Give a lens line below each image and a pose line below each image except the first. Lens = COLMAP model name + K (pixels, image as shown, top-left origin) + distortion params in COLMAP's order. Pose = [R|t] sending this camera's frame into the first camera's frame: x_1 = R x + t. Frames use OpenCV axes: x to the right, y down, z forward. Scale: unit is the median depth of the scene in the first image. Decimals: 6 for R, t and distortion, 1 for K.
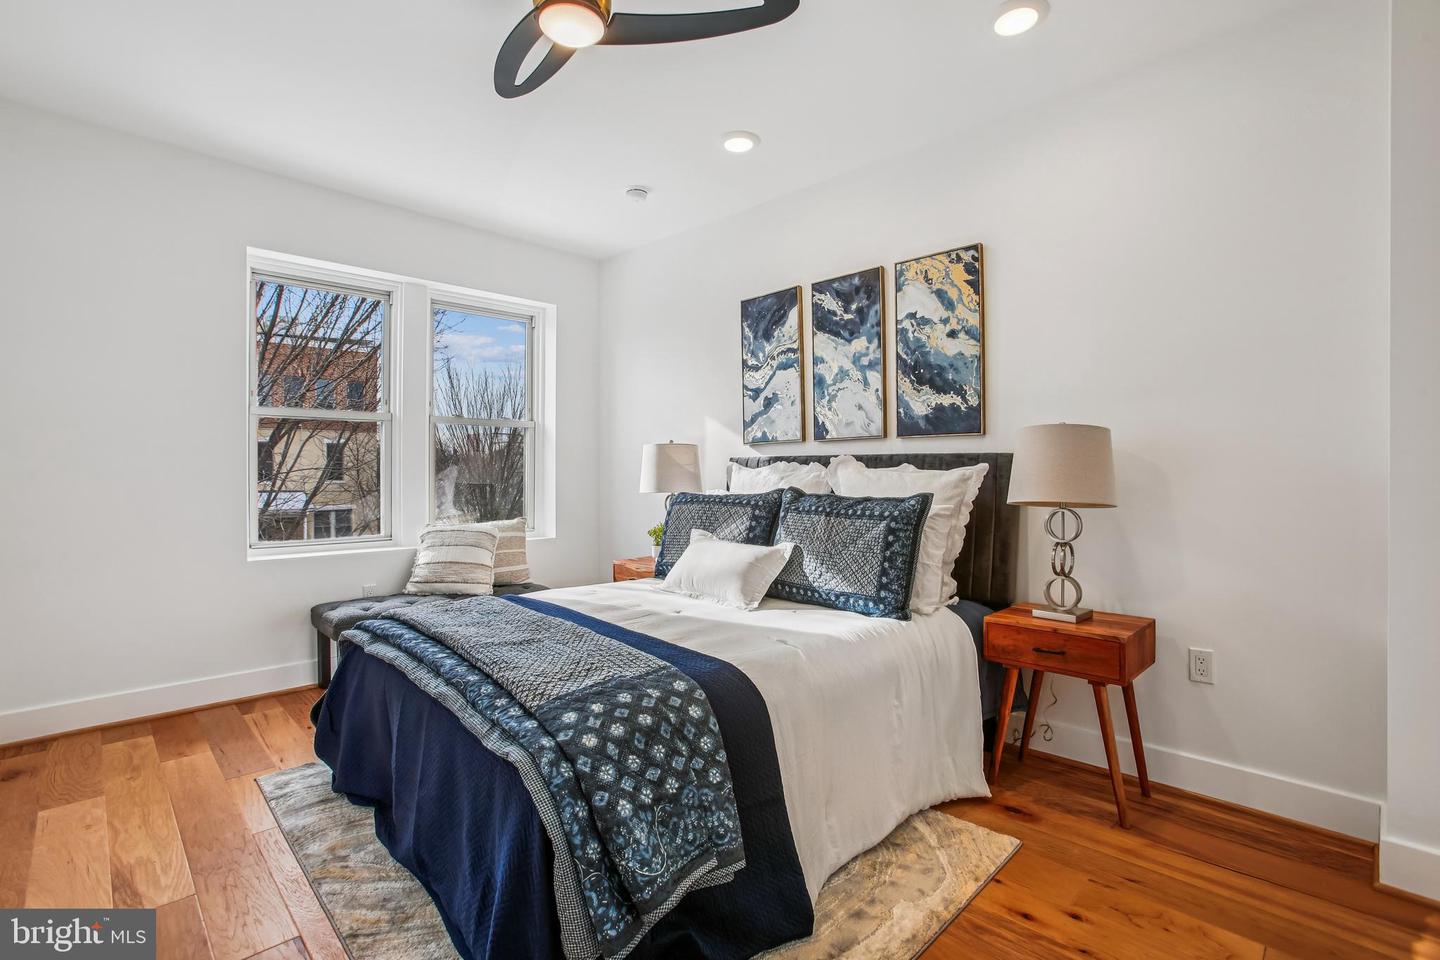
lens RADIAL K [[674.9, 0, 709.8], [0, 674.9, 476.4], [0, 0, 1]] dist [-0.031183, 0.003470]
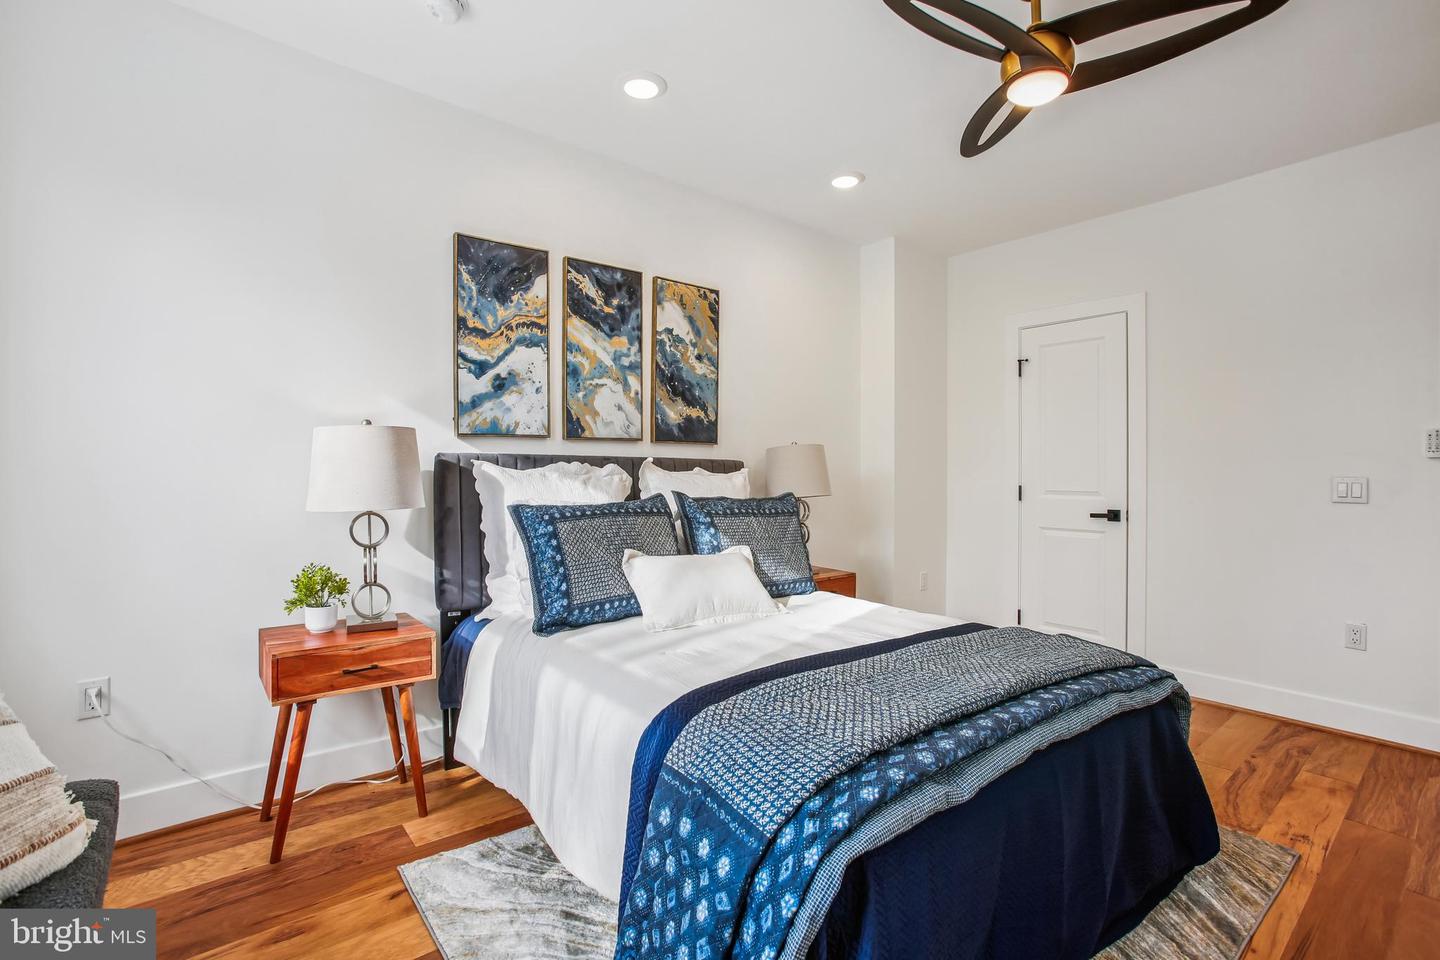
lens RADIAL K [[674.9, 0, 723.2], [0, 674.9, 470.8], [0, 0, 1]] dist [-0.031183, 0.003470]
pose [[0.097733, 0.003184, 0.995208, -0.726090], [-0.000153, 0.999995, -0.003184, -0.008611], [-0.995213, 0.000159, 0.097733, 0.753235]]
